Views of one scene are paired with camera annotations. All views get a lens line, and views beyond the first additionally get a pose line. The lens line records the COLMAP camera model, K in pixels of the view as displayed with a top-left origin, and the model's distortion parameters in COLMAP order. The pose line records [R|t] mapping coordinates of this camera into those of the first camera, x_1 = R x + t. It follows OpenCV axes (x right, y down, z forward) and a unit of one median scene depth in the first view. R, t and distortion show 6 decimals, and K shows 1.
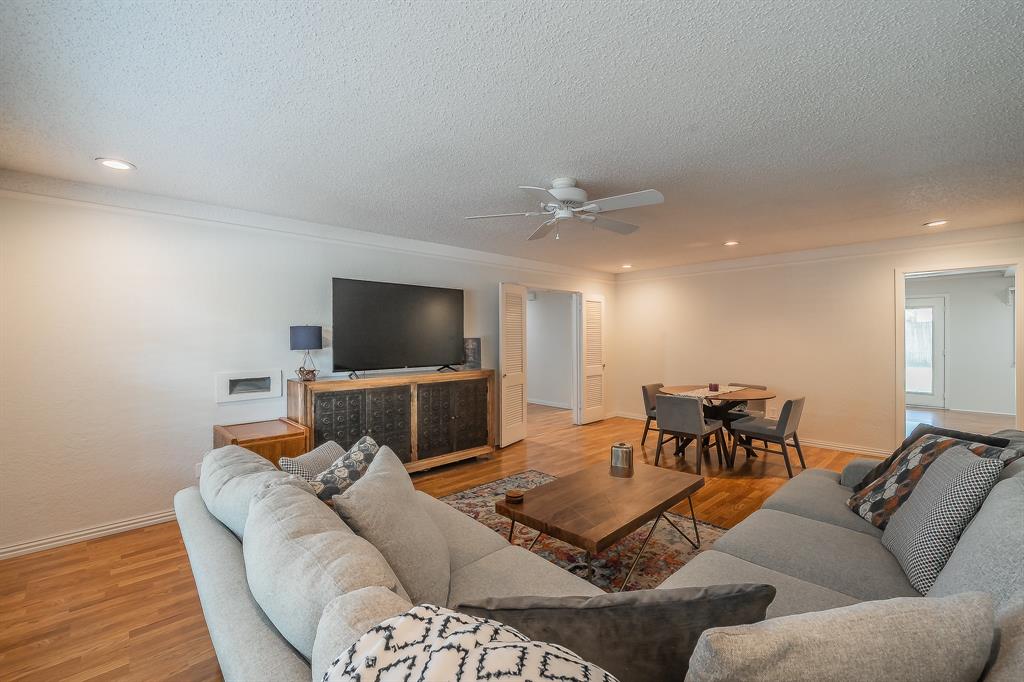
lens RADIAL K [[436.7, 0, 503.4], [0, 436.7, 340.4], [0, 0, 1]] dist [-0.003124, 0.002170]
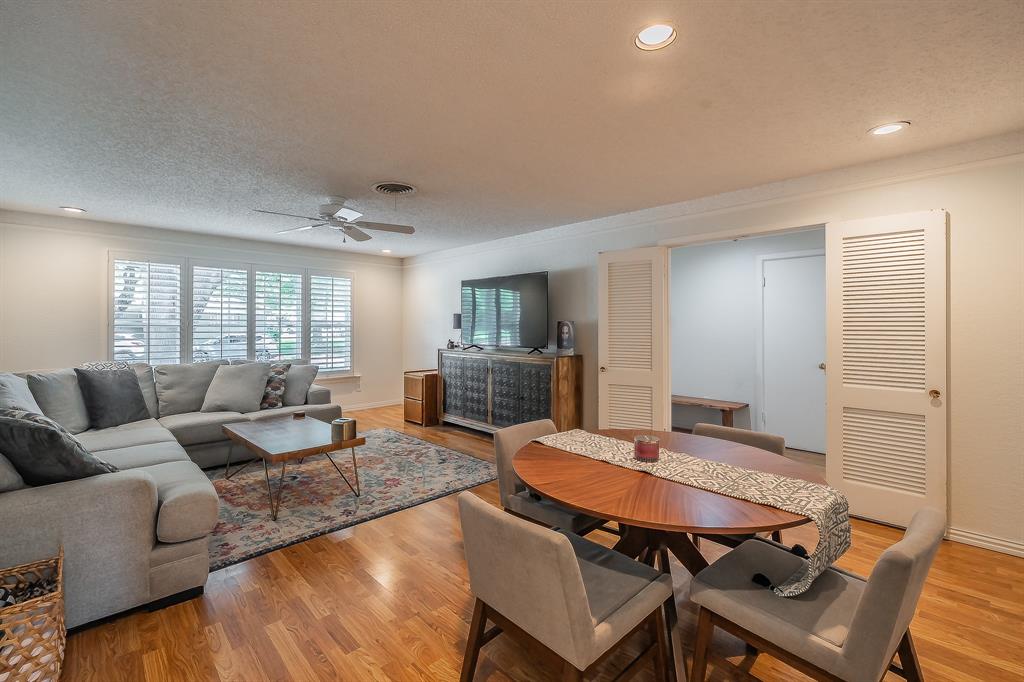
lens RADIAL K [[436.7, 0, 511.7], [0, 436.7, 323.3], [0, 0, 1]] dist [-0.003124, 0.002170]
pose [[0.020450, -0.007117, -0.999766, 0.734051], [-0.014406, 0.999869, -0.007413, 0.006143], [0.999687, 0.014554, 0.020344, 0.759594]]
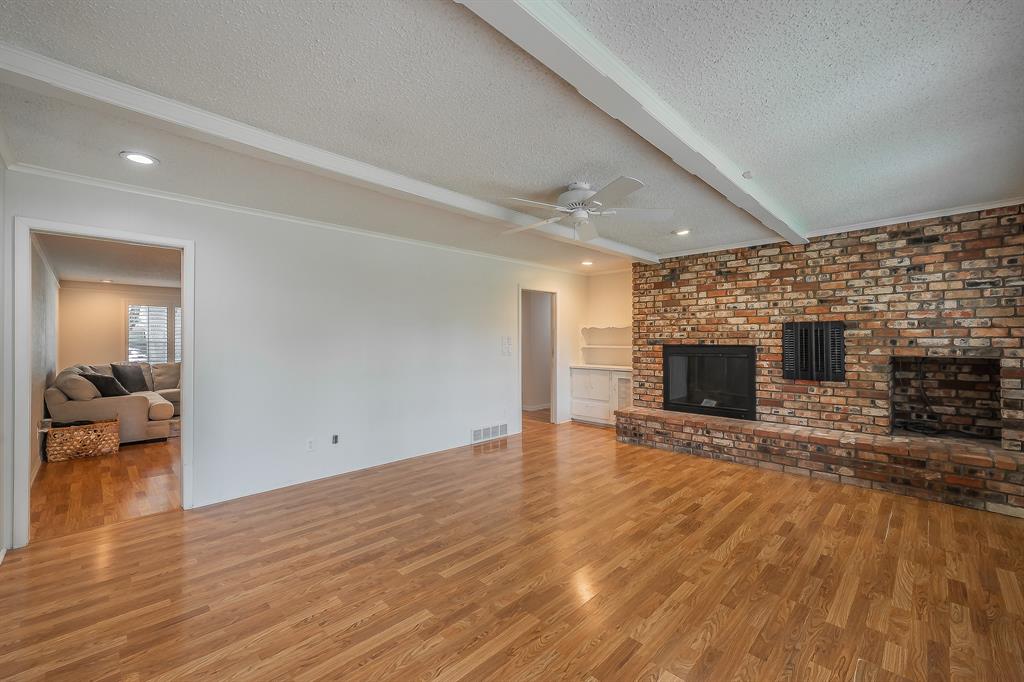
lens RADIAL K [[418.0, 0, 516.7], [0, 418.0, 337.2], [0, 0, 1]] dist [0.002408, 0.000938]
pose [[0.047707, -0.005998, -0.998843, 1.388881], [-0.009400, 0.999935, -0.006454, -0.000522], [0.998817, 0.009697, 0.047647, 1.286691]]
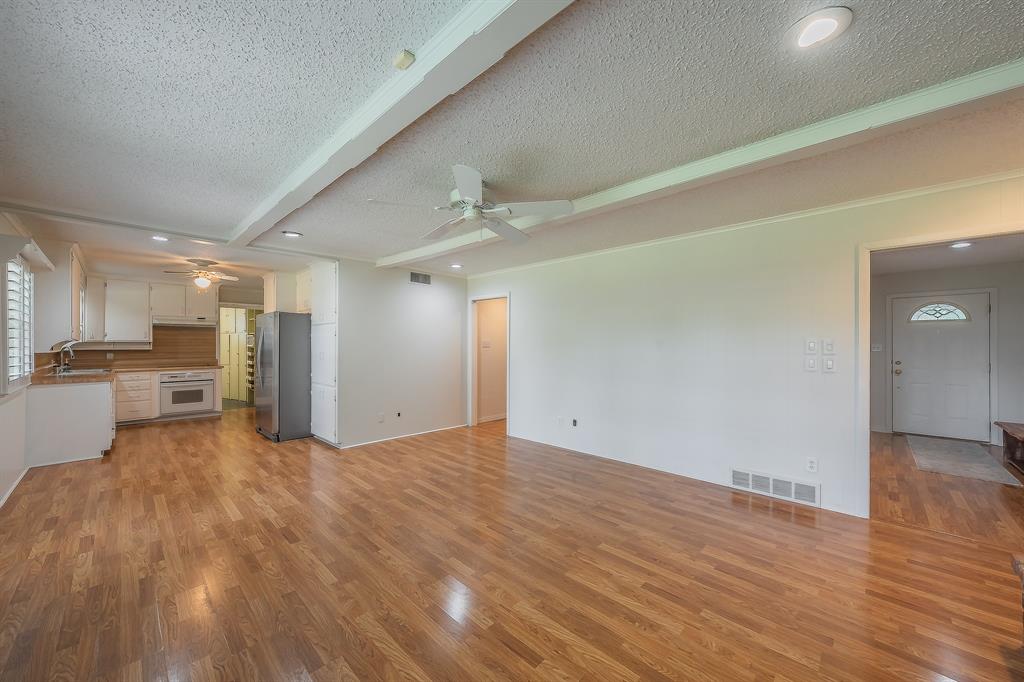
lens RADIAL K [[388.8, 0, 504.4], [0, 388.8, 345.5], [0, 0, 1]] dist [0.000592, -0.000512]
pose [[-0.999368, 0.000379, -0.035559, 0.830251], [-0.000070, 0.999920, 0.012611, -0.007968], [0.035560, 0.012605, -0.999288, 1.870396]]
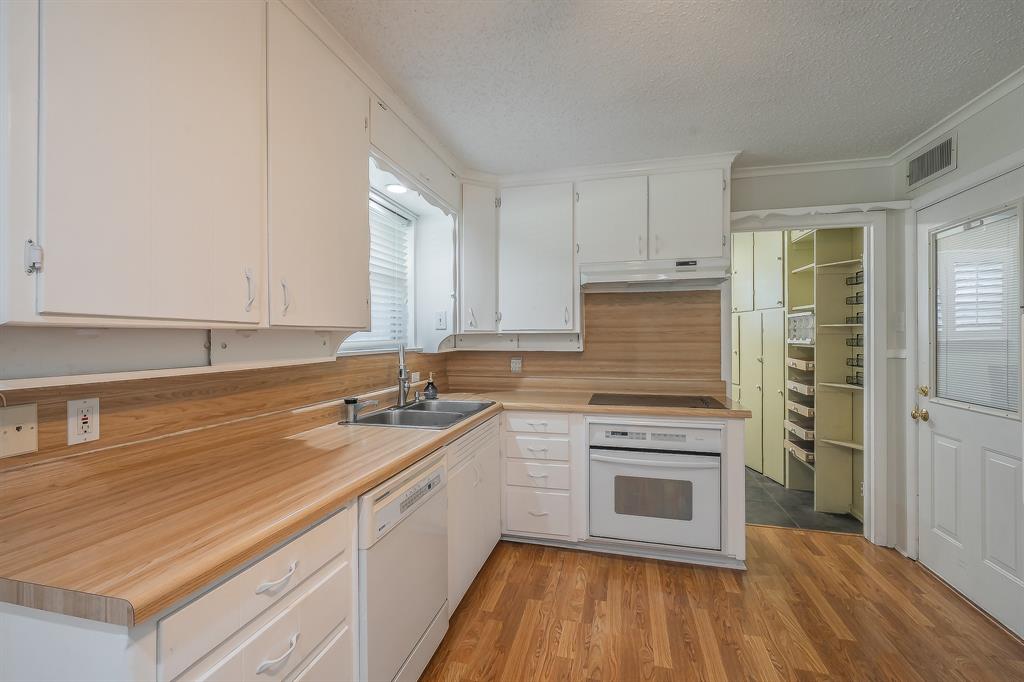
lens RADIAL K [[437.1, 0, 511.9], [0, 437.1, 338.0], [0, 0, 1]] dist [0.000175, -0.000007]
pose [[-0.540525, 0.000913, 0.841328, 1.469651], [0.013436, 0.999881, 0.007547, -0.002324], [-0.841221, 0.015383, -0.540473, 0.993872]]
